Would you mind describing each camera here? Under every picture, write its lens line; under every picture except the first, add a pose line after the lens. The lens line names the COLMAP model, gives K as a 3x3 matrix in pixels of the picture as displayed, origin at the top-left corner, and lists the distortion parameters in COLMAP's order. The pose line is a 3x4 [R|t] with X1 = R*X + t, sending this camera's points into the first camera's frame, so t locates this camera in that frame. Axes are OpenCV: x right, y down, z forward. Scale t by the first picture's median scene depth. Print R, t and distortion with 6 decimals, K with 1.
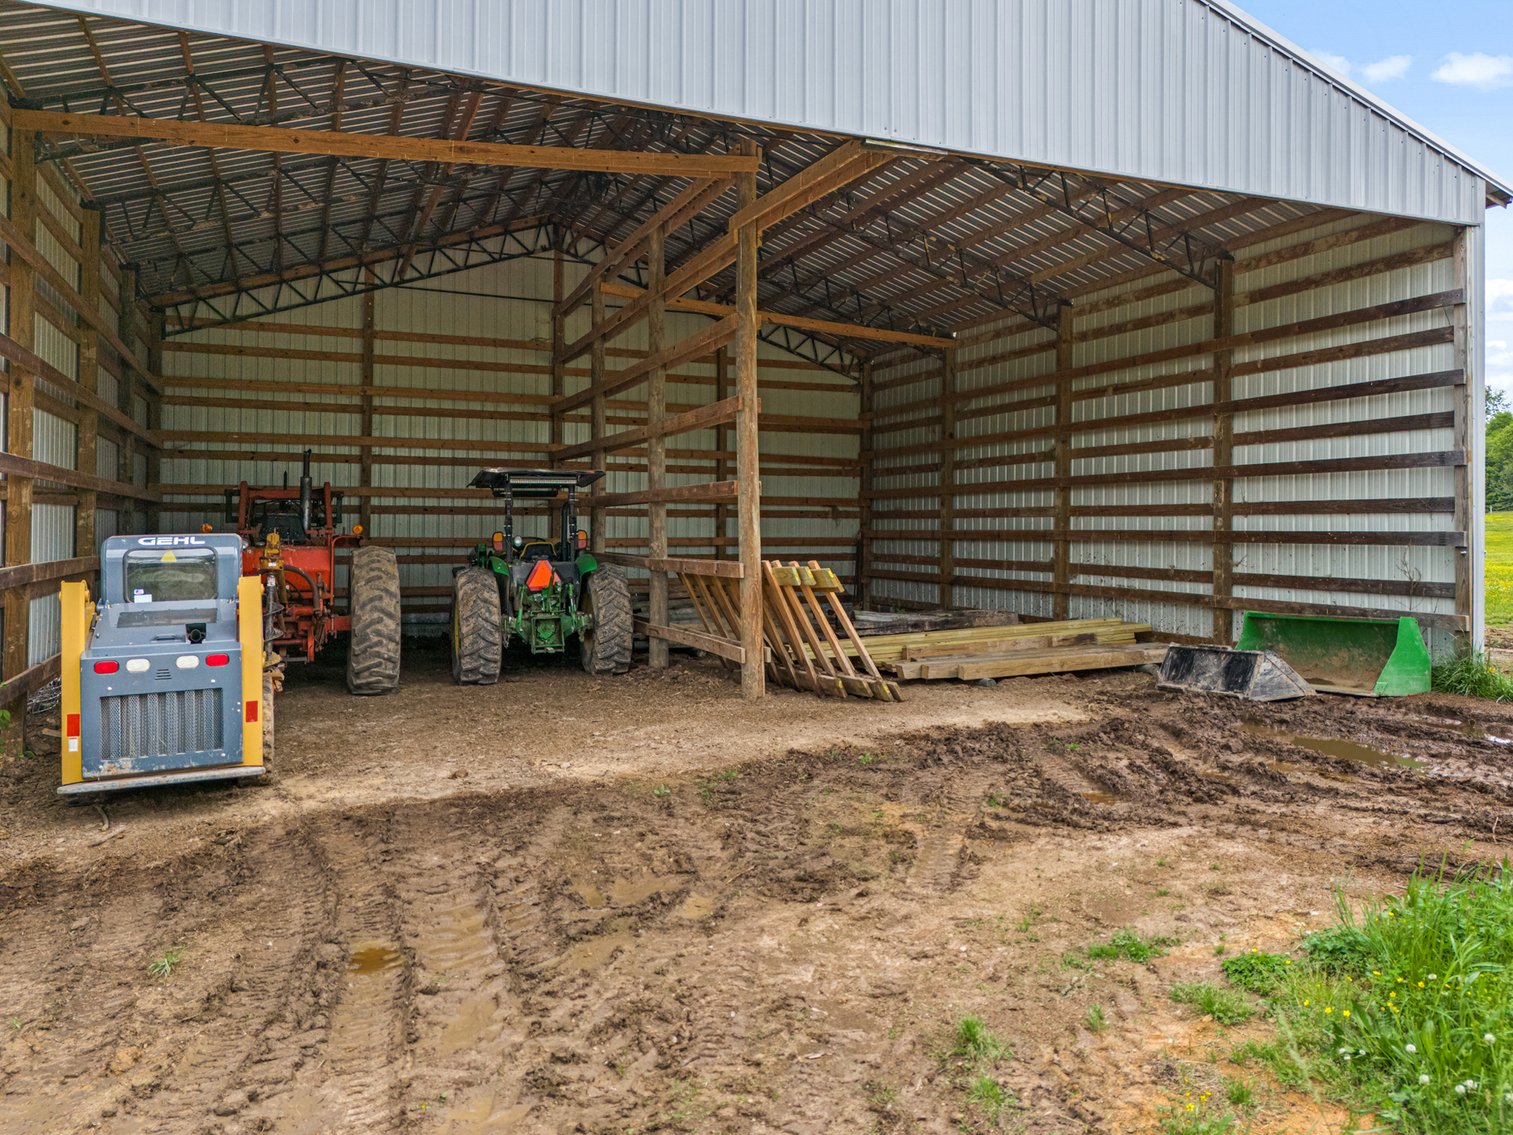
lens RADIAL K [[1171.5, 0, 671.4], [0, 1171.5, 537.0], [0, 0, 1]] dist [0.053322, -0.038639]
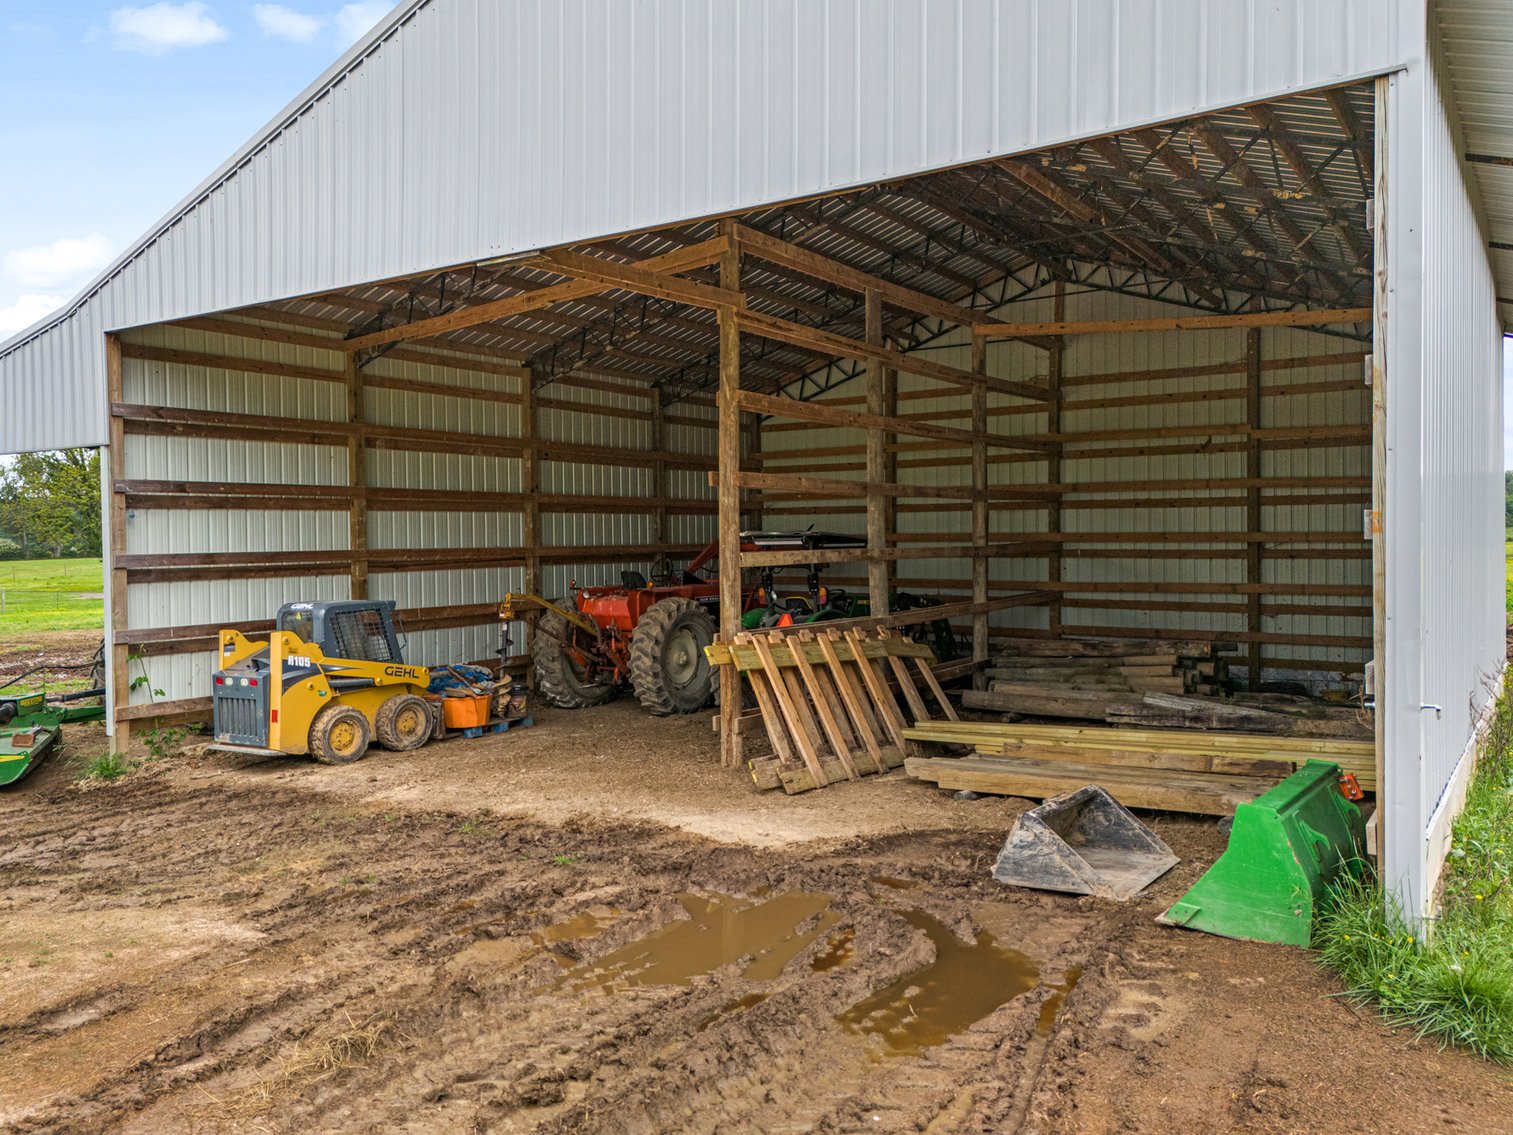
lens RADIAL K [[1106.0, 0, 756.2], [0, 1106.0, 570.7], [0, 0, 1]] dist [0.086358, -0.096700]
pose [[0.554197, 0.016652, -0.832219, 0.818397], [0.011483, 0.999552, 0.027648, -0.055205], [0.832306, -0.024879, 0.553758, 0.444449]]
